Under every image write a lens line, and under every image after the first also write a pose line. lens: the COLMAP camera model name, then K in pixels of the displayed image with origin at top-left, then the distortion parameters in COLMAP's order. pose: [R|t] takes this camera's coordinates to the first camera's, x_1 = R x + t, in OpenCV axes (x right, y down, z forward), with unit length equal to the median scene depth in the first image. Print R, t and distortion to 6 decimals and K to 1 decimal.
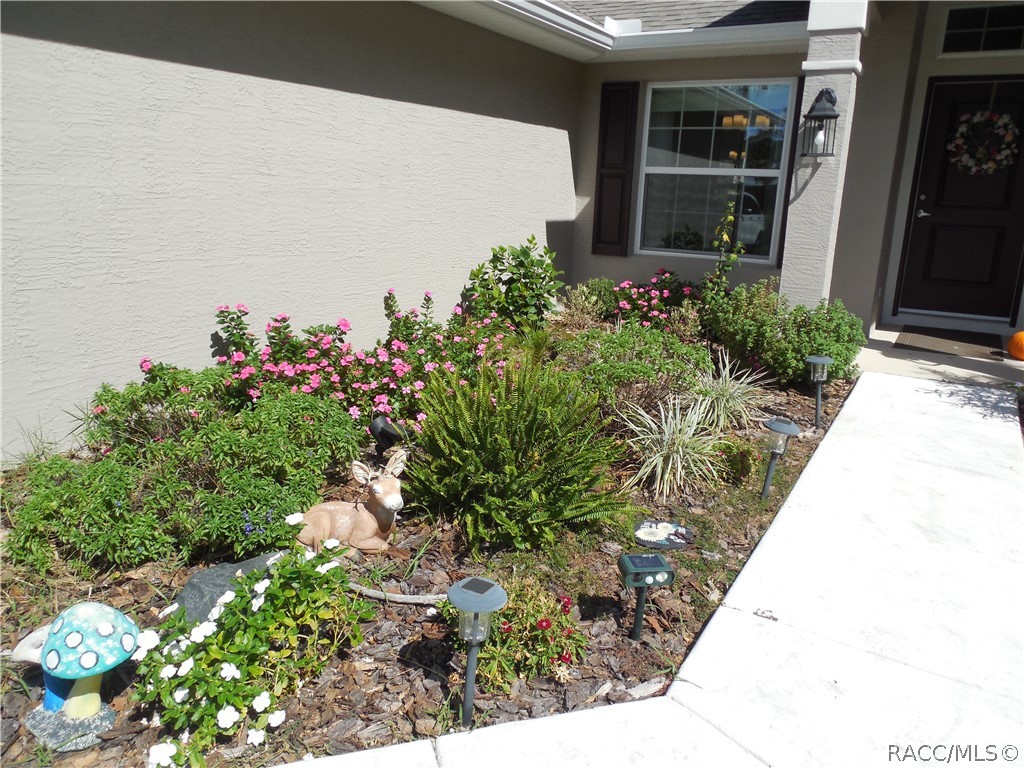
lens RADIAL K [[775.4, 0, 511.1], [0, 775.4, 377.5], [0, 0, 1]] dist [0.001303, 0.004317]
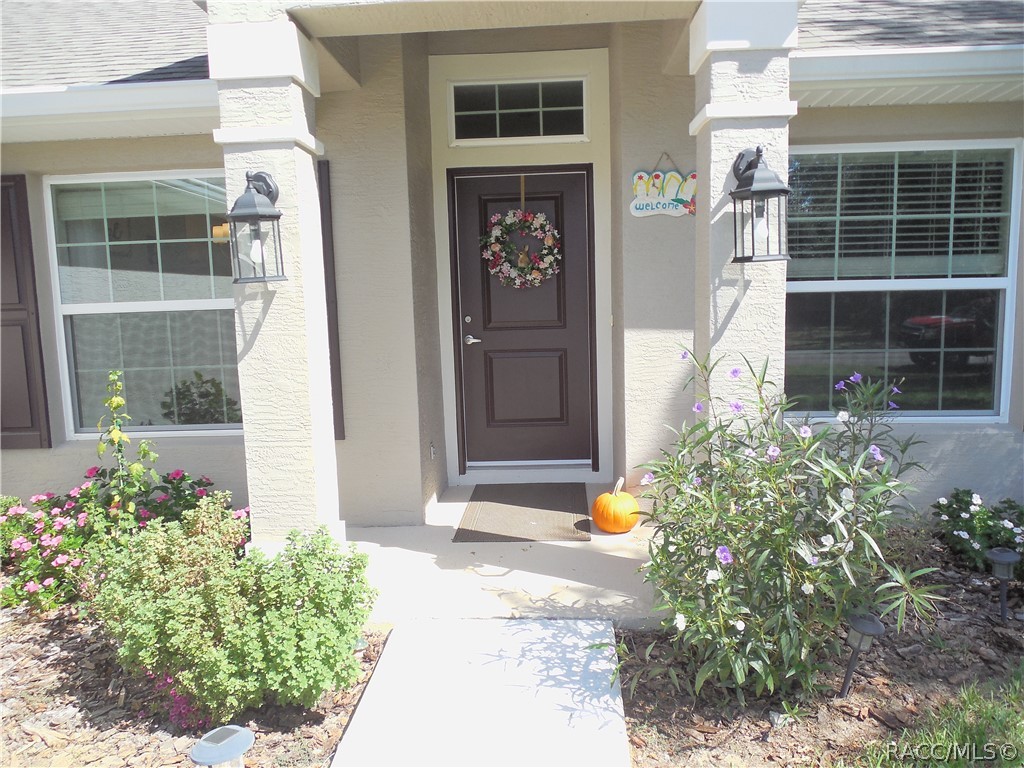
lens RADIAL K [[757.8, 0, 515.2], [0, 757.8, 379.7], [0, 0, 1]] dist [0.001309, -0.003961]
pose [[0.891477, -0.113679, 0.438573, 0.248962], [0.170610, 0.980985, -0.092522, -0.101500], [-0.419716, 0.157306, 0.893920, 0.335671]]
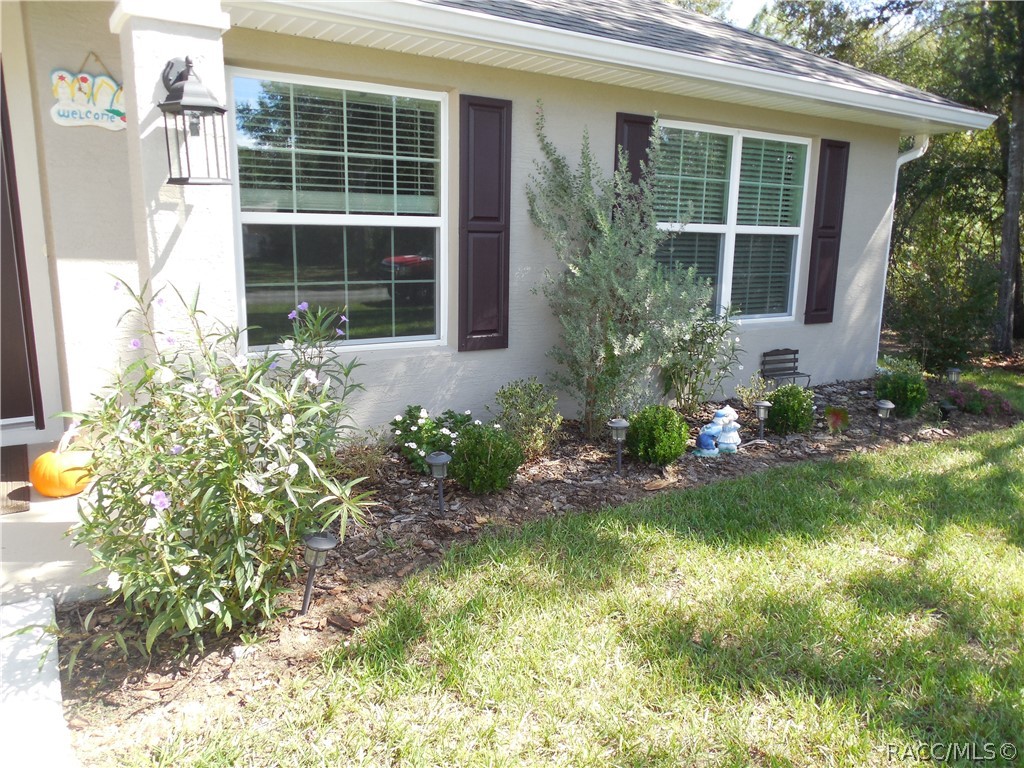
lens RADIAL K [[757.8, 0, 515.2], [0, 757.8, 379.7], [0, 0, 1]] dist [0.001309, -0.003961]
pose [[0.455083, -0.207696, 0.865888, 0.278234], [0.225439, 0.967610, 0.113612, -0.090441], [-0.861439, 0.143502, 0.487166, 0.325666]]
